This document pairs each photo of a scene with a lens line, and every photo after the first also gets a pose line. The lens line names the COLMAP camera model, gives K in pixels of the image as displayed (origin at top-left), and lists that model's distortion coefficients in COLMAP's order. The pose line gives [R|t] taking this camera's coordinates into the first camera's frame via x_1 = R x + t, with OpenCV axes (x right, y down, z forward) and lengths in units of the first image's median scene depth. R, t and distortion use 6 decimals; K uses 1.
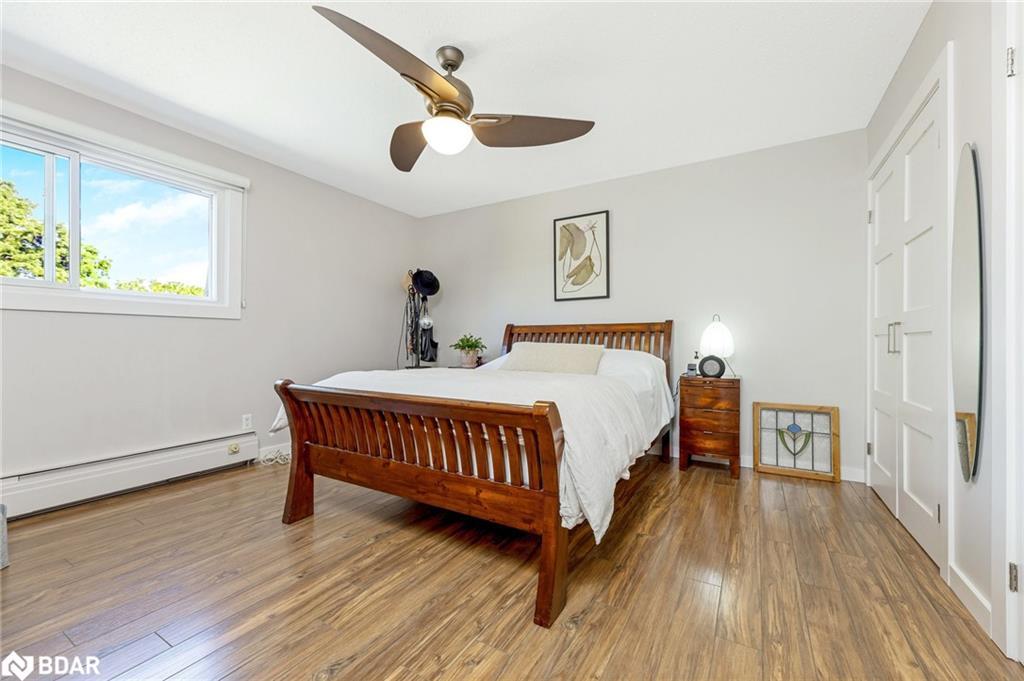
lens RADIAL K [[413.4, 0, 515.6], [0, 413.4, 348.1], [0, 0, 1]] dist [0.001051, 0.000136]
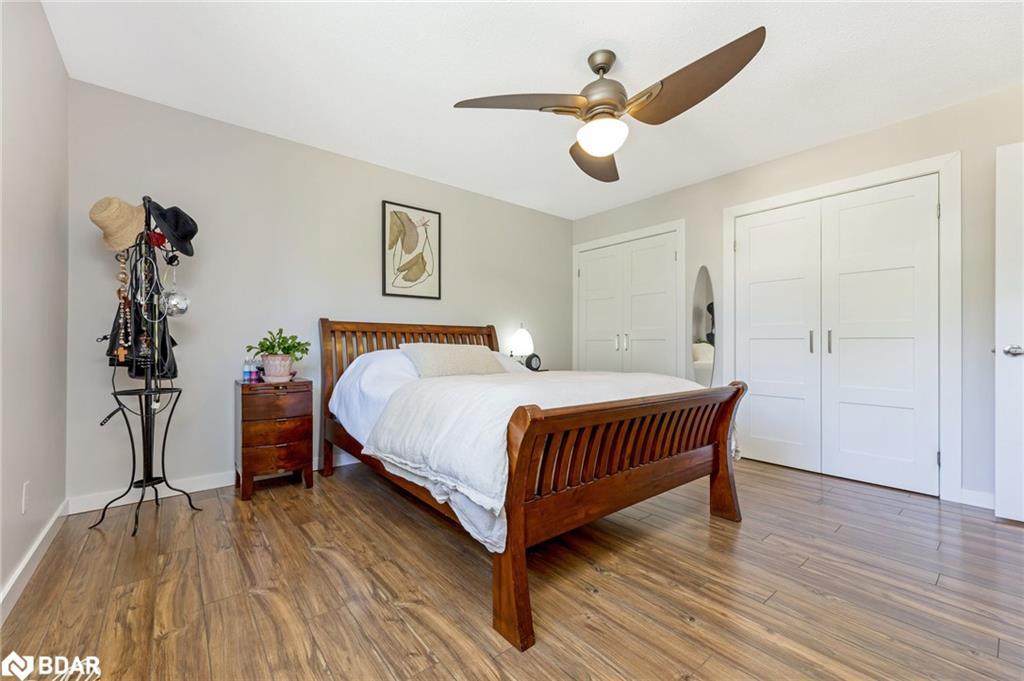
lens RADIAL K [[413.4, 0, 515.6], [0, 413.4, 348.1], [0, 0, 1]] dist [0.001051, 0.000136]
pose [[0.345606, -0.006138, 0.938360, -0.661367], [0.007902, 0.999962, 0.003631, -0.005084], [-0.938347, 0.006161, 0.345641, 0.478181]]
